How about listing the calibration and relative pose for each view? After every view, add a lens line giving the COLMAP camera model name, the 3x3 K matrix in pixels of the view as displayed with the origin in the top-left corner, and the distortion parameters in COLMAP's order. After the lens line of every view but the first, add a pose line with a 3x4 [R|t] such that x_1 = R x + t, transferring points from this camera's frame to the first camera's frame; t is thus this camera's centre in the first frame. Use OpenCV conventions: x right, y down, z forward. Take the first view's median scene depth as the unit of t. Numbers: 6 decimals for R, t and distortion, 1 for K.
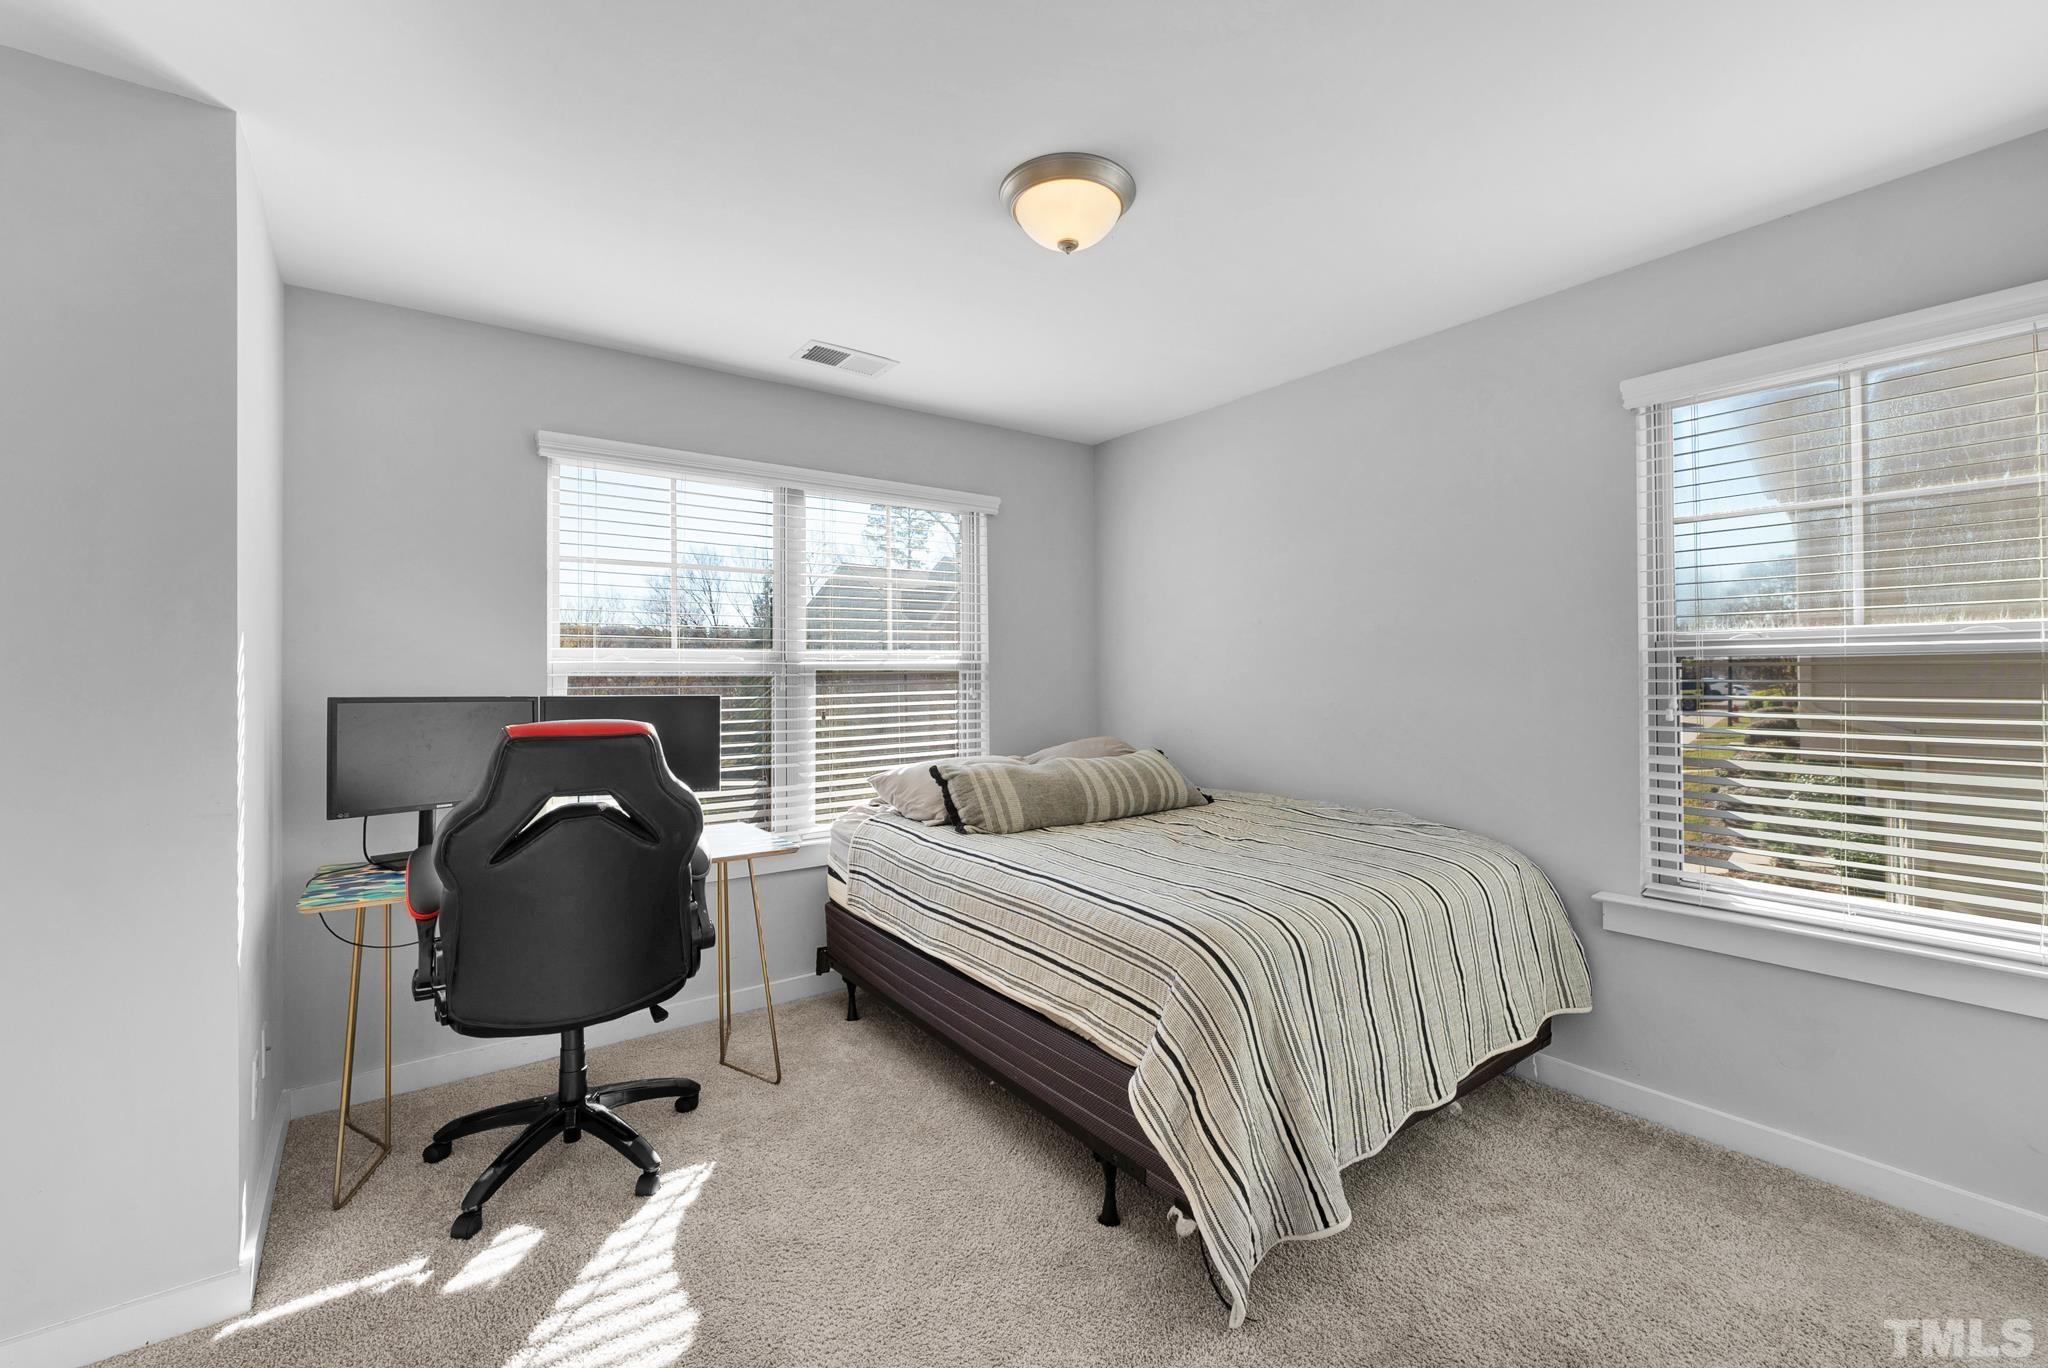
lens RADIAL K [[831.0, 0, 996.4], [0, 831.0, 666.2], [0, 0, 1]] dist [-0.000845, 0.000061]
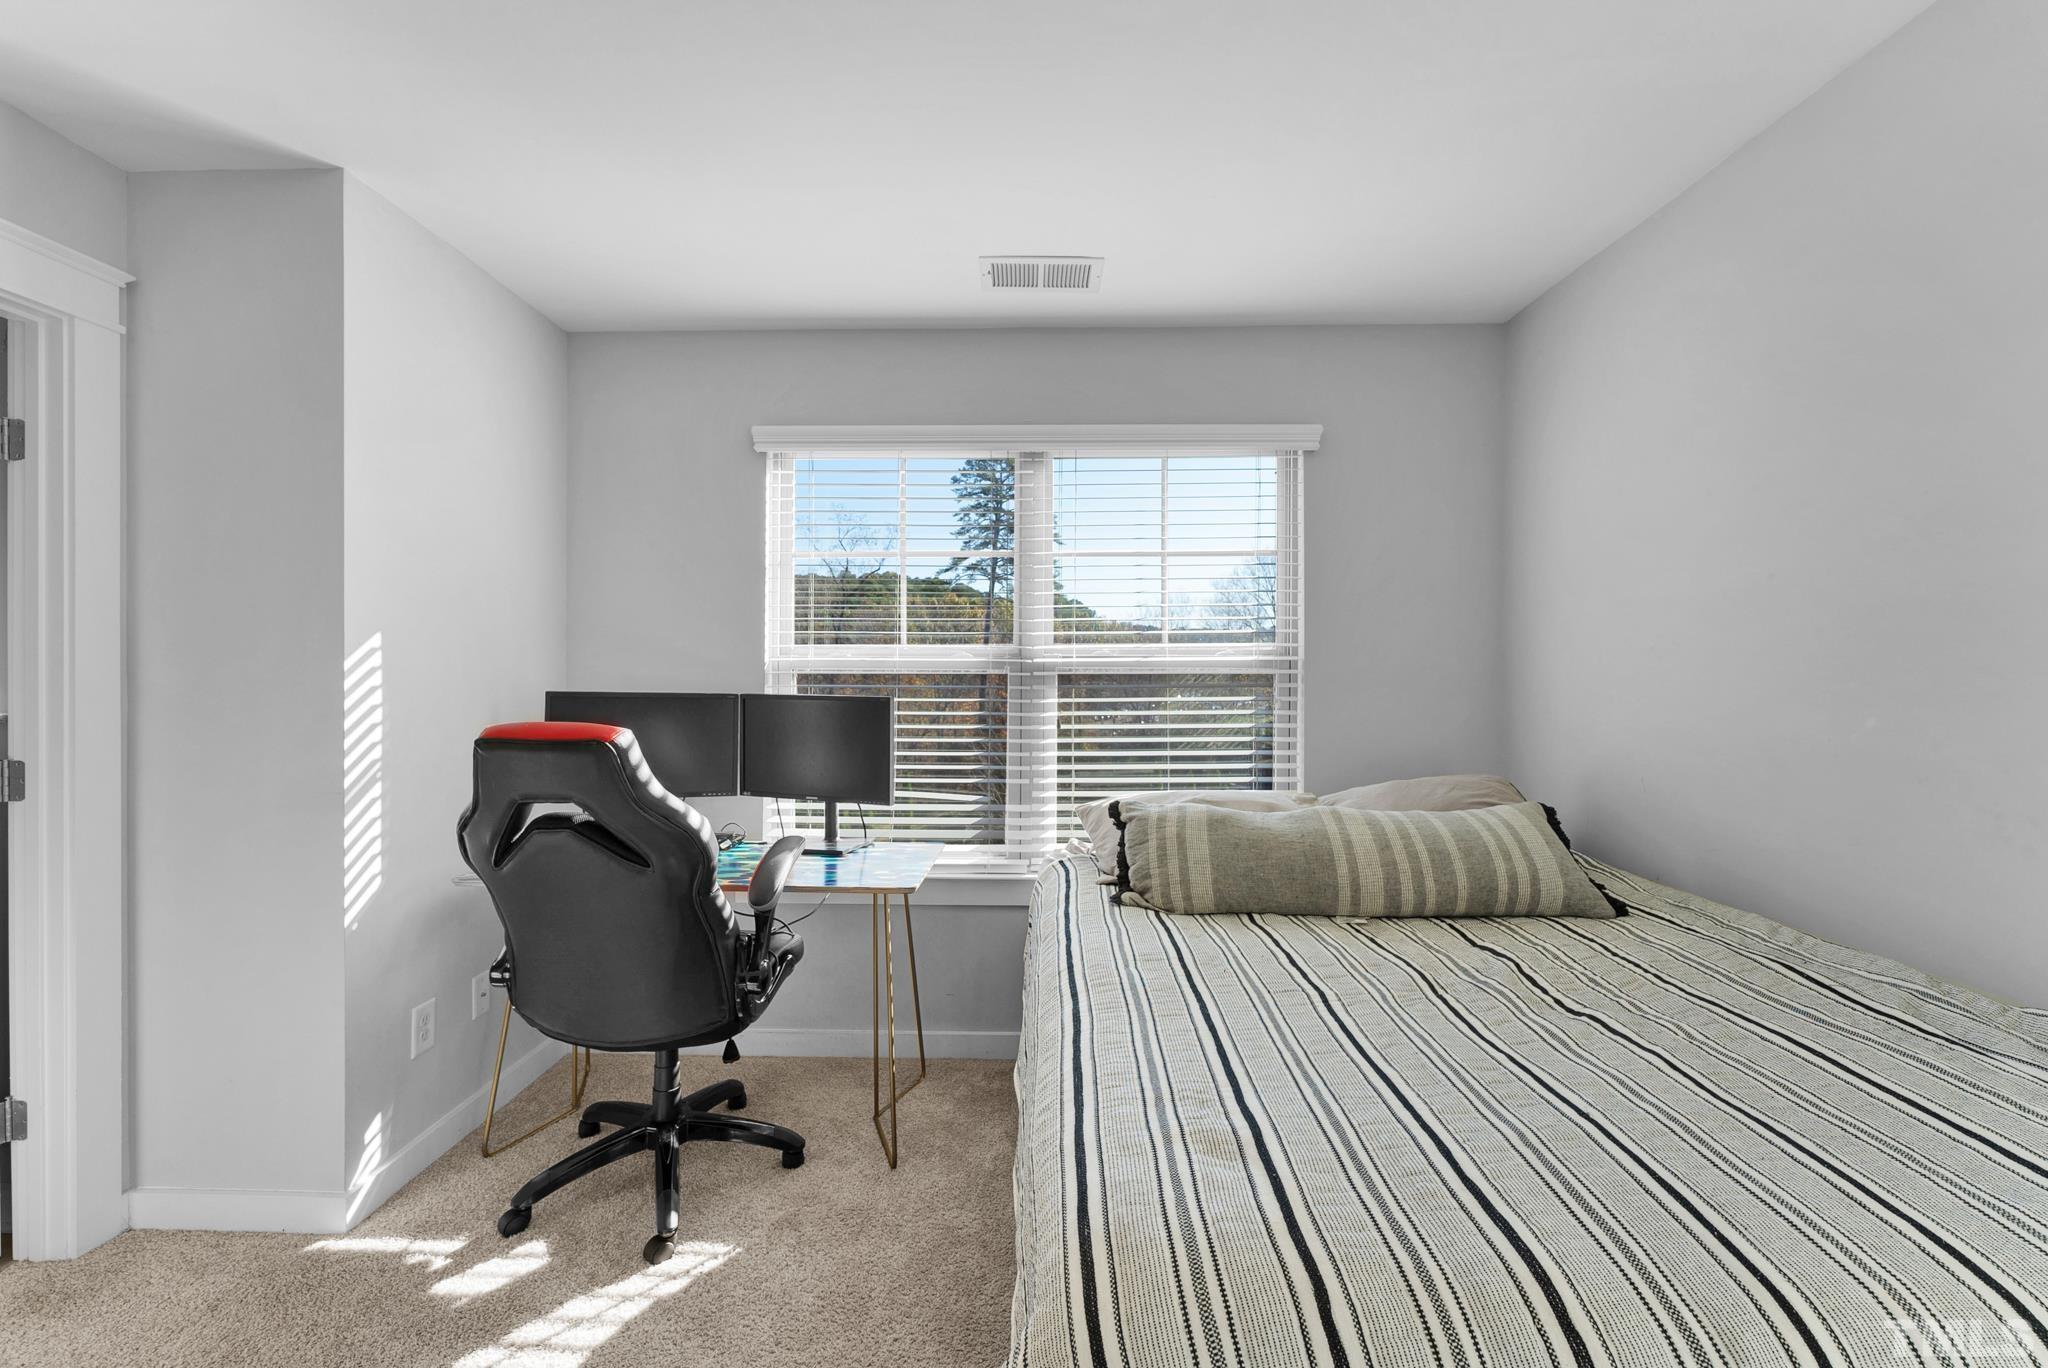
lens RADIAL K [[831.0, 0, 1030.4], [0, 831.0, 676.7], [0, 0, 1]] dist [-0.000845, 0.000061]
pose [[0.805081, 0.008804, -0.593100, 0.288568], [-0.000602, 0.999901, 0.014026, 0.001457], [0.593165, -0.010935, 0.805007, 0.364965]]
